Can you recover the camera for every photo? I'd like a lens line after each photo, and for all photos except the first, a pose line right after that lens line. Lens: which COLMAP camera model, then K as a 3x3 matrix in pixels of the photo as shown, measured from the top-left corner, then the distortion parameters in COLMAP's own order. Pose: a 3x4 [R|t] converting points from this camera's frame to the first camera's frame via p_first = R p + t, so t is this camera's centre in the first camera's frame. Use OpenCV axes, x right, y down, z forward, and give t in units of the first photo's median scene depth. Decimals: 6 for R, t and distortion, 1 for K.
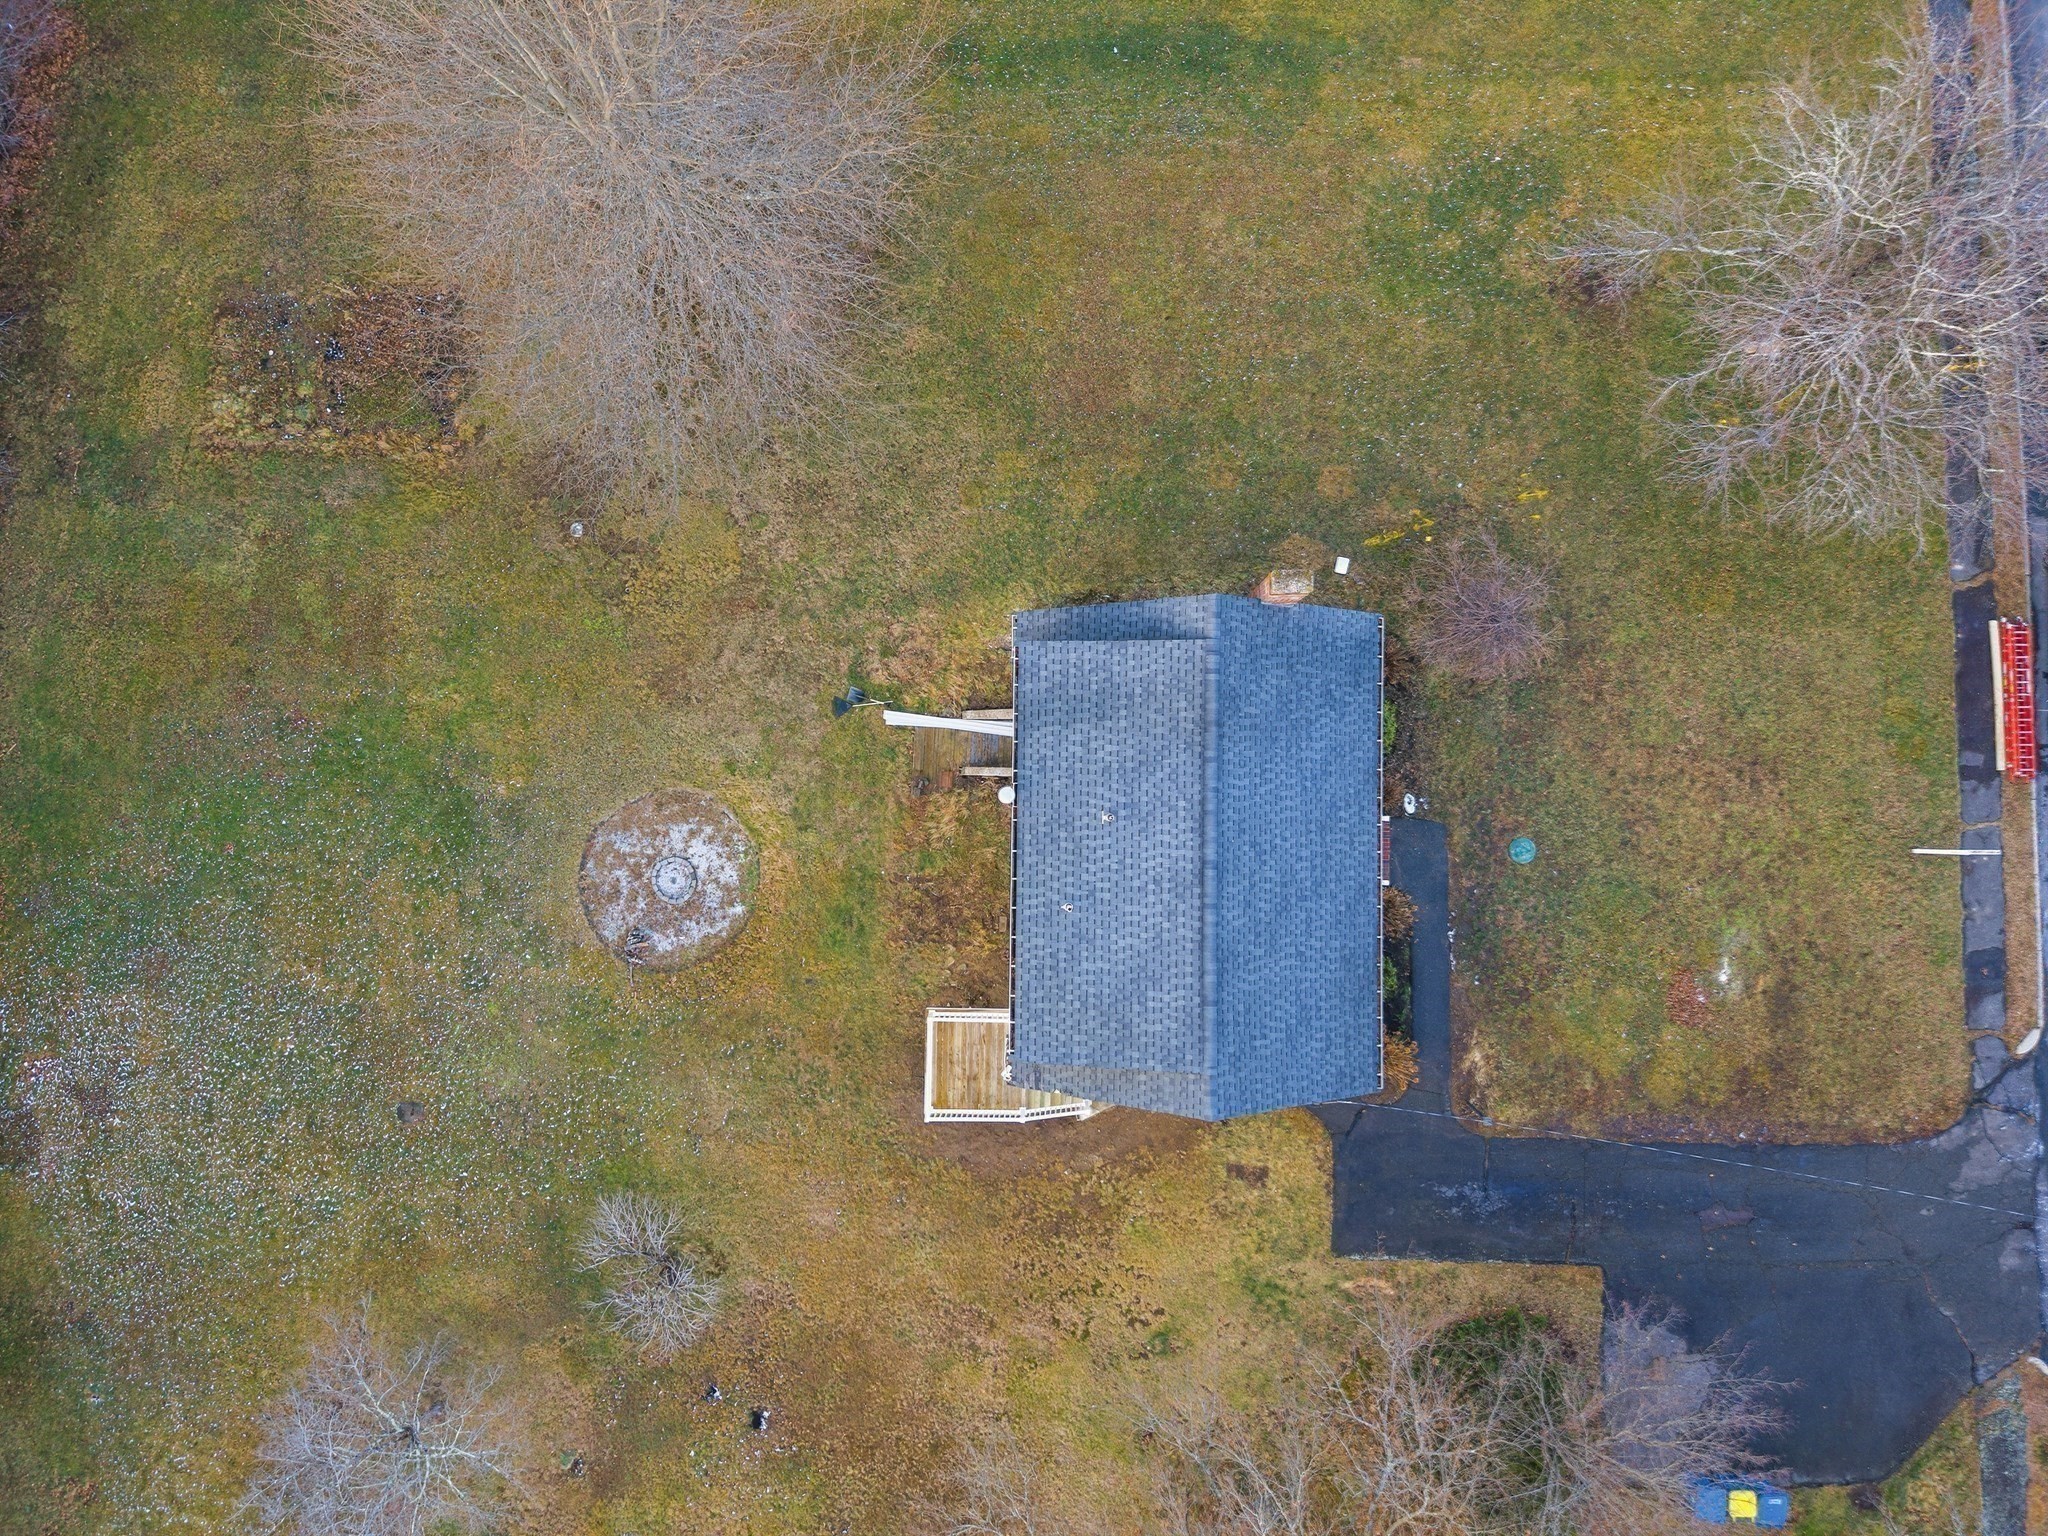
lens RADIAL K [[1396.9, 0, 1032.4], [0, 1396.9, 774.8], [0, 0, 1]] dist [0.031903, -0.024812]
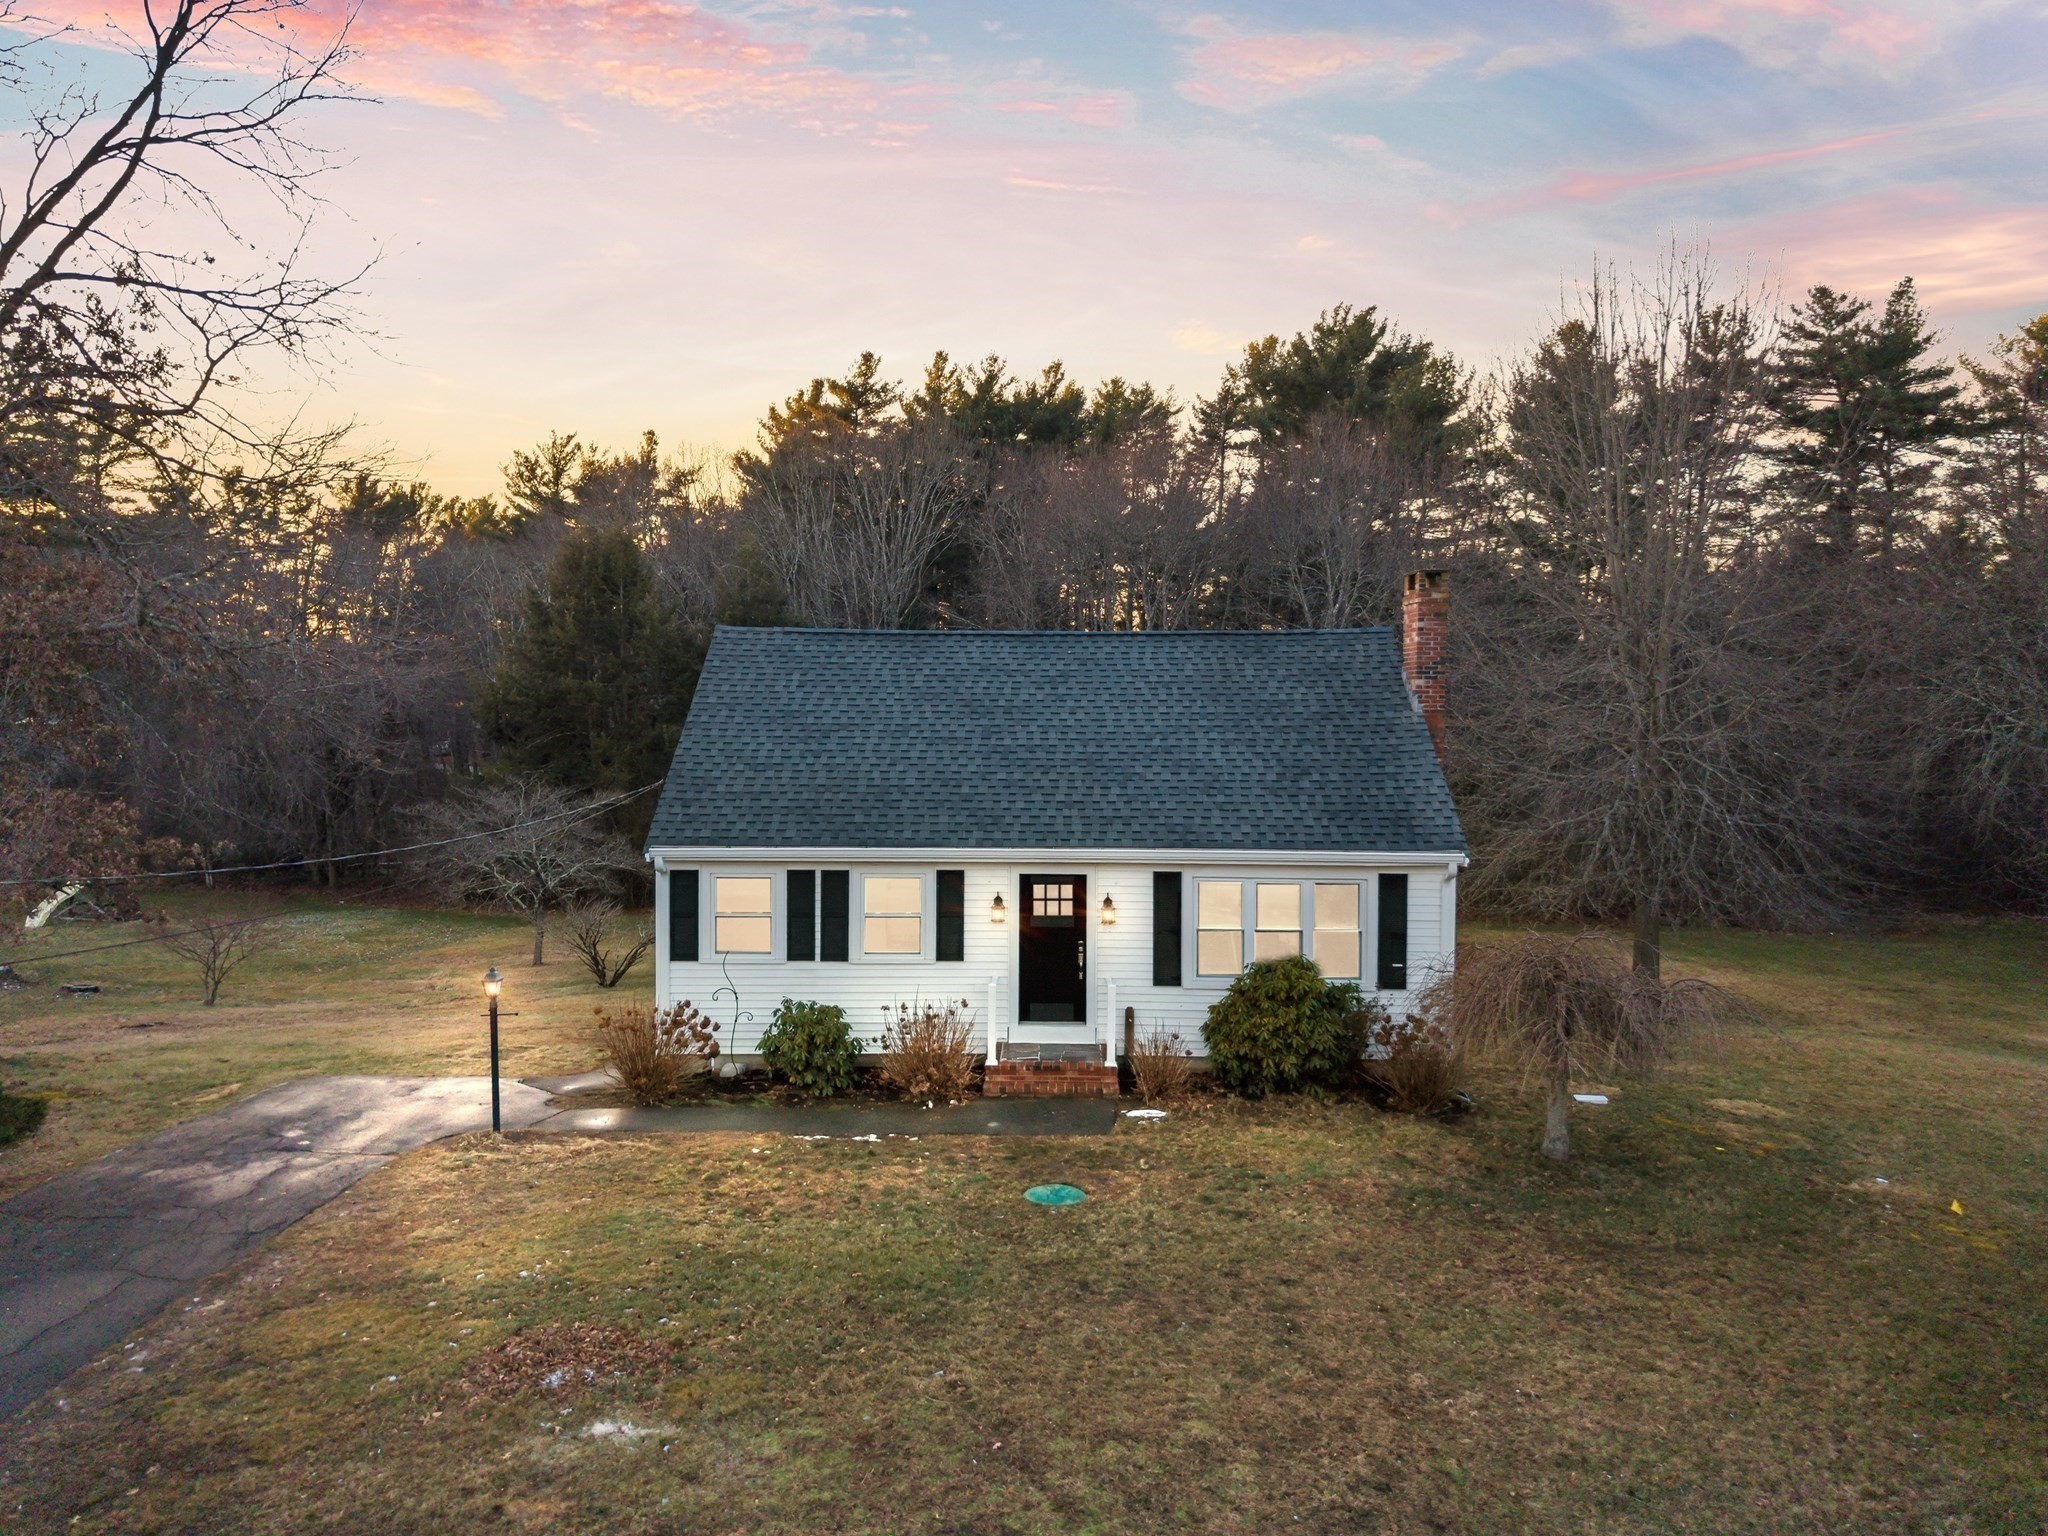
lens RADIAL K [[1396.9, 0, 1018.3], [0, 1396.9, 768.5], [0, 0, 1]] dist [0.031903, -0.024812]
pose [[-0.002447, 0.027699, -0.999613, 0.744723], [-0.999661, 0.025851, 0.003163, 0.059354], [0.025928, 0.999282, 0.027626, 0.852072]]
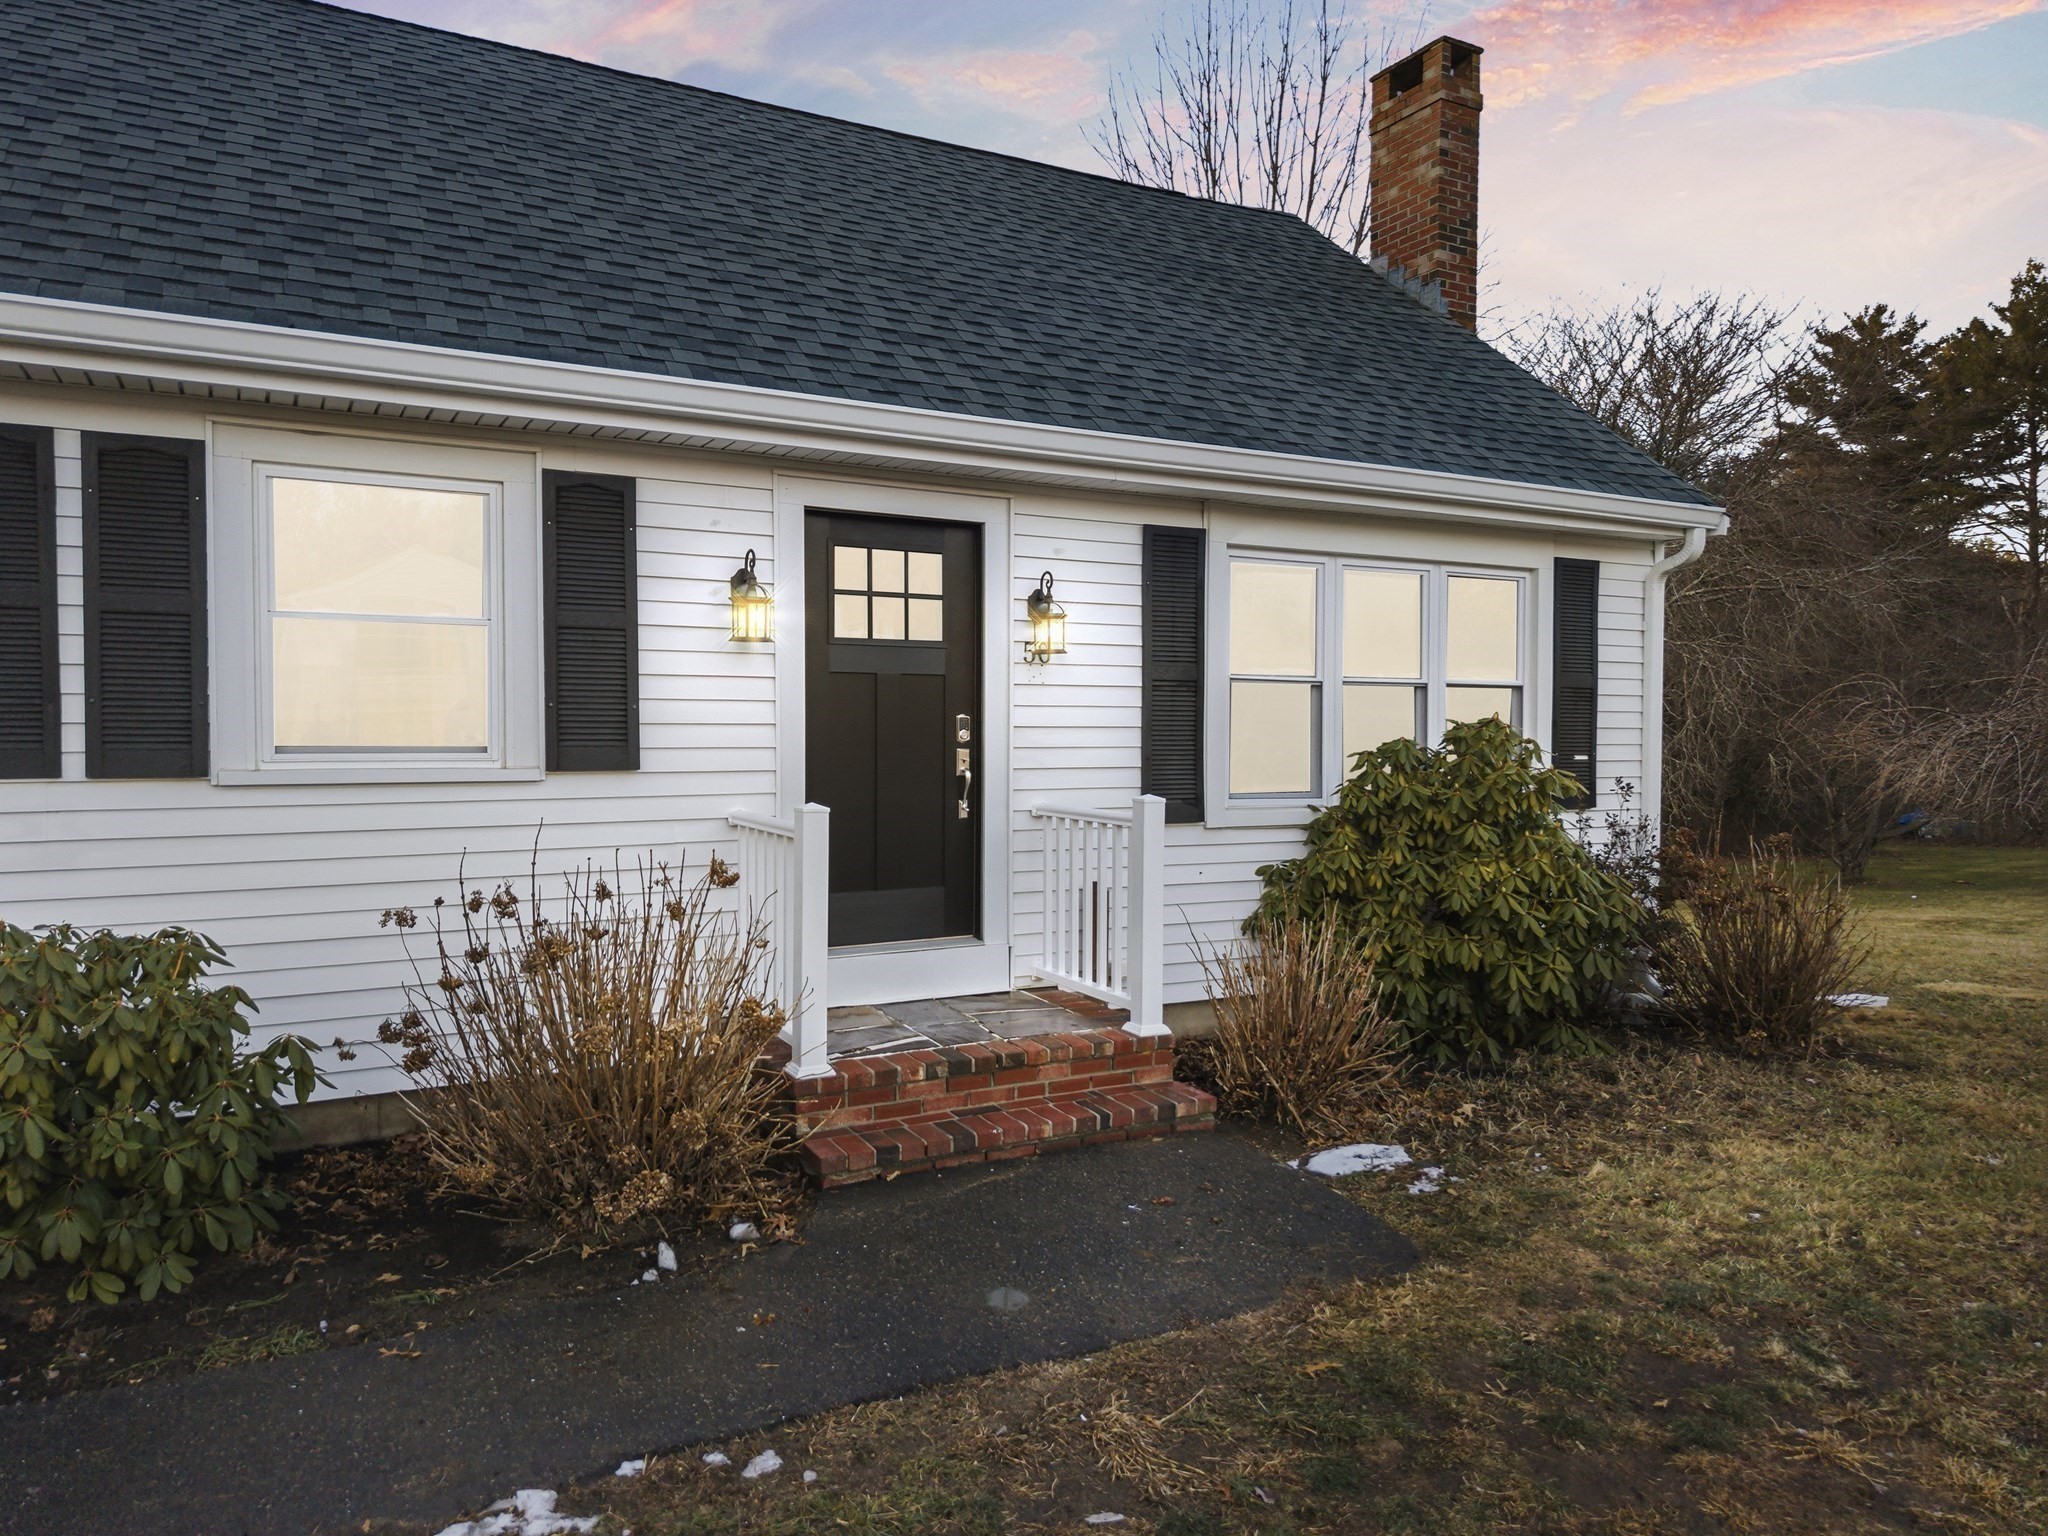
lens RADIAL K [[1396.9, 0, 1031.6], [0, 1396.9, 767.4], [0, 0, 1]] dist [0.031903, -0.024812]
pose [[0.491691, 0.004808, -0.870757, 0.382385], [-0.870117, 0.041411, -0.491101, 0.125541], [0.033698, 0.999131, 0.024545, 0.937265]]
